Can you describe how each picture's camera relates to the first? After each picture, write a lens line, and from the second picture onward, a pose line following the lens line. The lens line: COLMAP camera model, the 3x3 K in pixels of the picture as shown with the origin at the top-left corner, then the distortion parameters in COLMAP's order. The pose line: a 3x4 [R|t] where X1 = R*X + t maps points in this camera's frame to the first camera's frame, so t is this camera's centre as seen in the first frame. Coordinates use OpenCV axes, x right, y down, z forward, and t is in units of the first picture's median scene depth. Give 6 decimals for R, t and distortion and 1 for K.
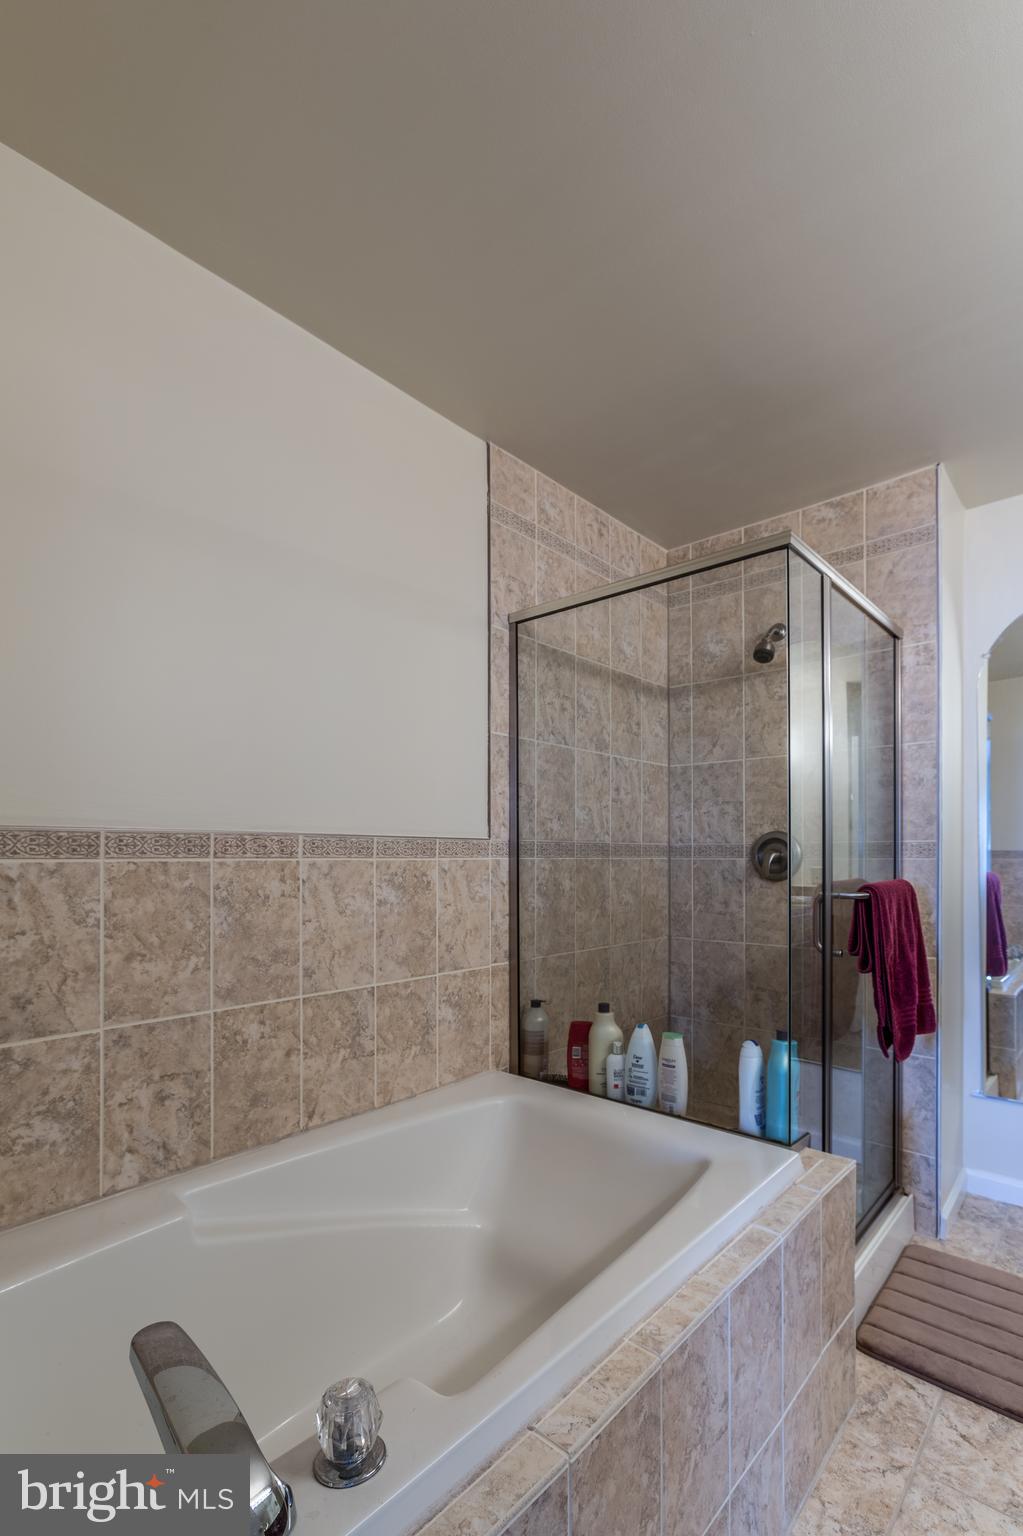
lens RADIAL K [[702.5, 0, 494.6], [0, 702.5, 859.8], [0, 0, 1]] dist [-0.002750, 0.003033]
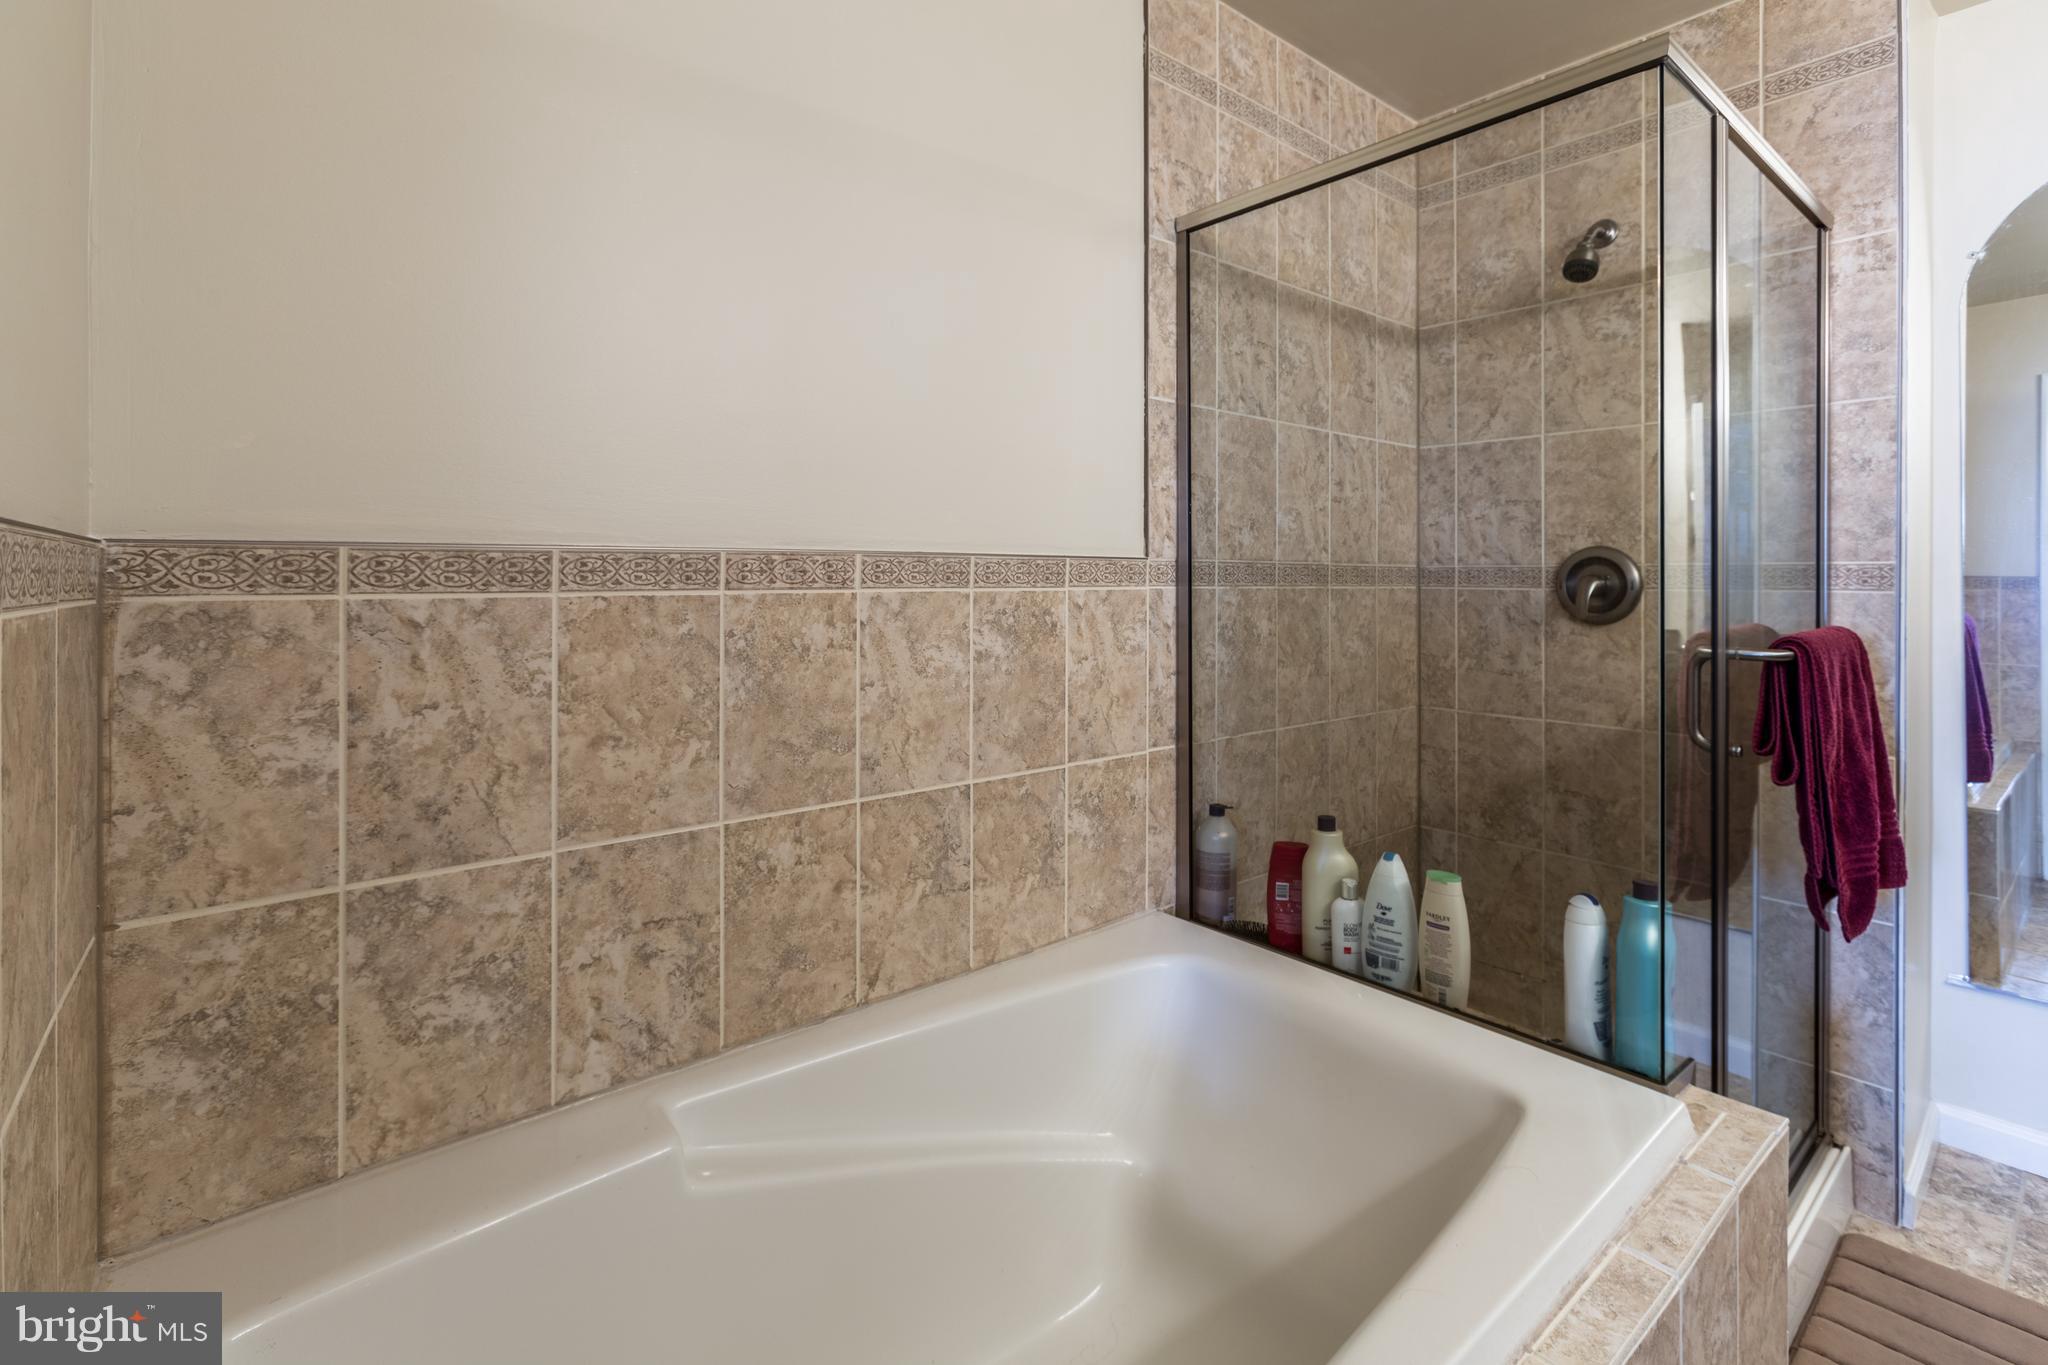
lens RADIAL K [[936.6, 0, 1032.0], [0, 936.6, 574.5], [0, 0, 1]] dist [-0.002750, 0.003033]
pose [[0.992571, 0.002276, -0.121643, -0.006582], [-0.003334, 0.999958, -0.008493, -0.007438], [0.121618, 0.008836, 0.992538, 0.115738]]
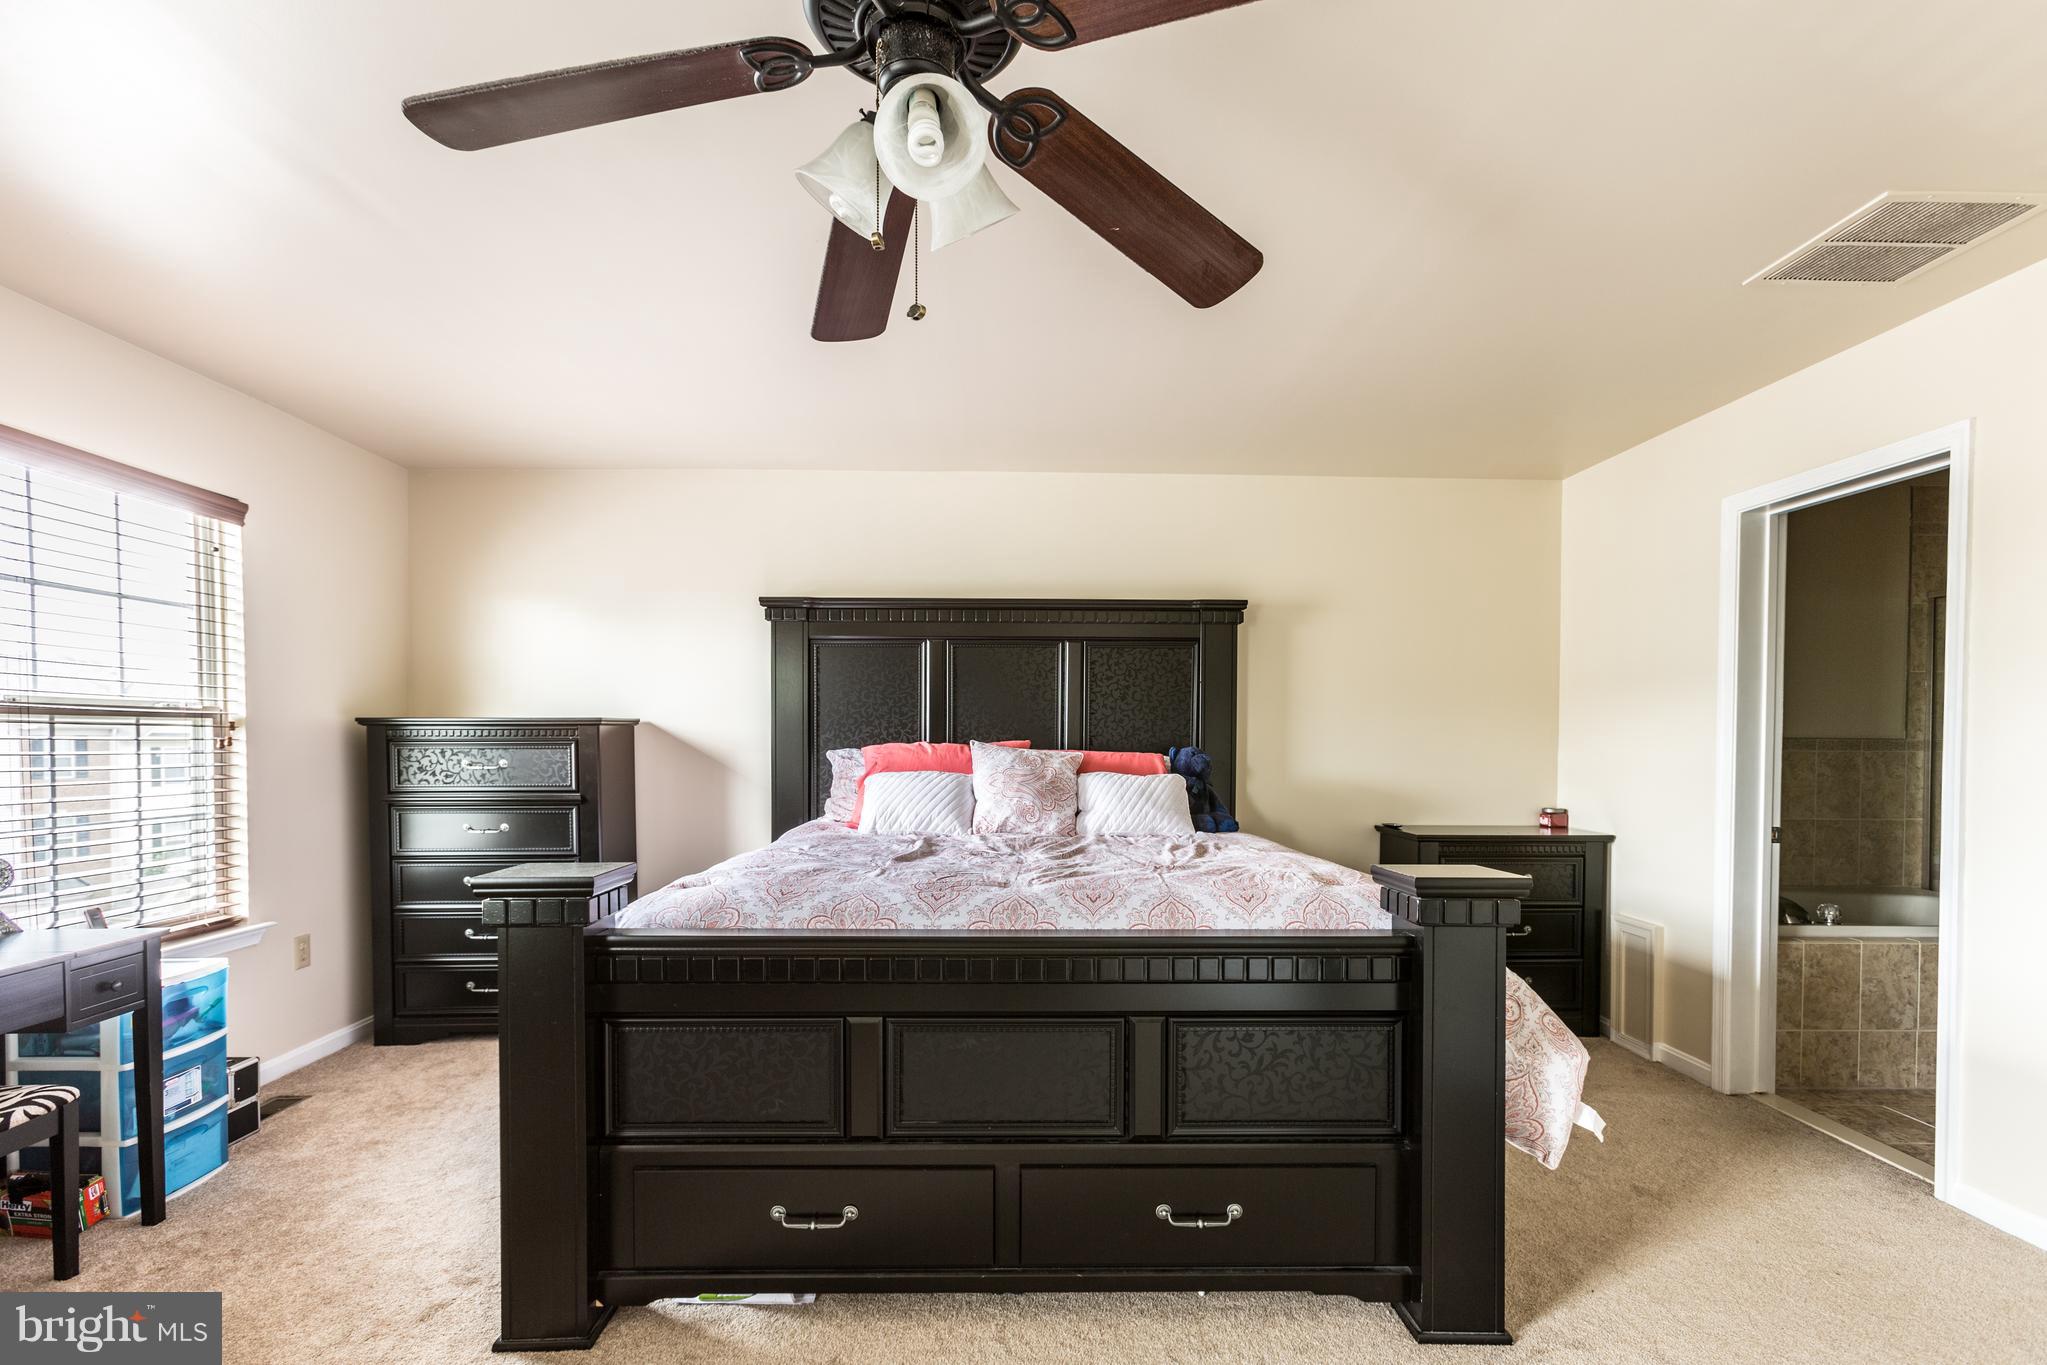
lens RADIAL K [[936.2, 0, 1034.0], [0, 936.2, 764.7], [0, 0, 1]] dist [-0.002750, 0.003033]
pose [[0.700338, 0.023863, -0.713412, 0.123400], [-0.007770, 0.999637, 0.025810, -0.010793], [0.713769, -0.012532, 0.700269, -1.888672]]
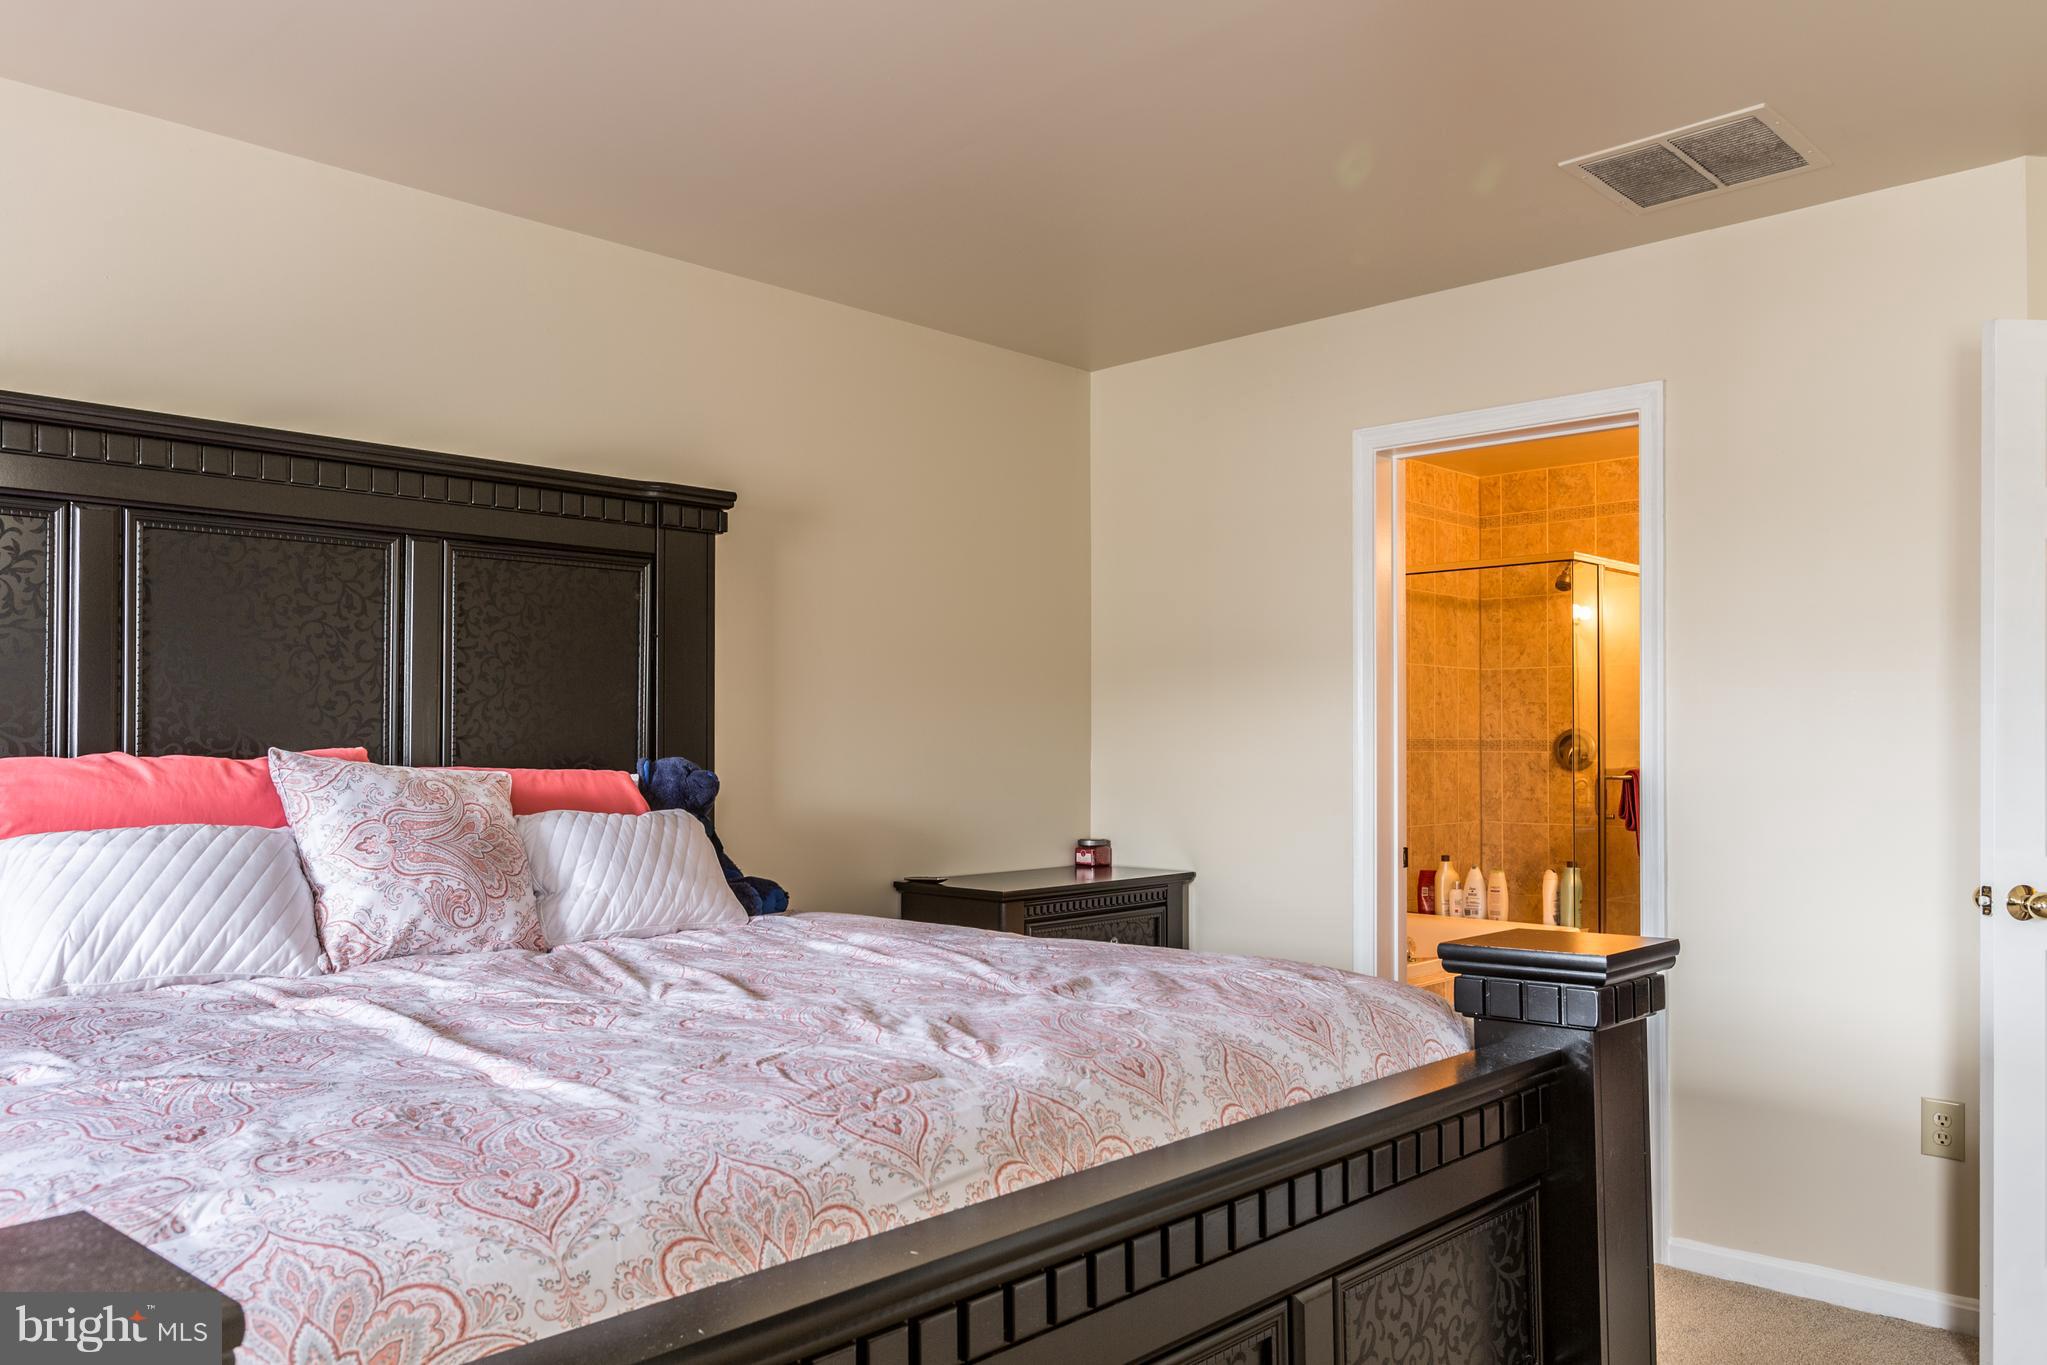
lens RADIAL K [[1488.5, 0, 978.0], [0, 1488.5, 742.2], [0, 0, 1]] dist [0.002040, 0.003833]
pose [[0.999463, -0.000554, -0.032758, -0.652162], [0.000415, 0.999991, -0.004229, -0.009602], [0.032760, 0.004213, 0.999454, -1.922203]]
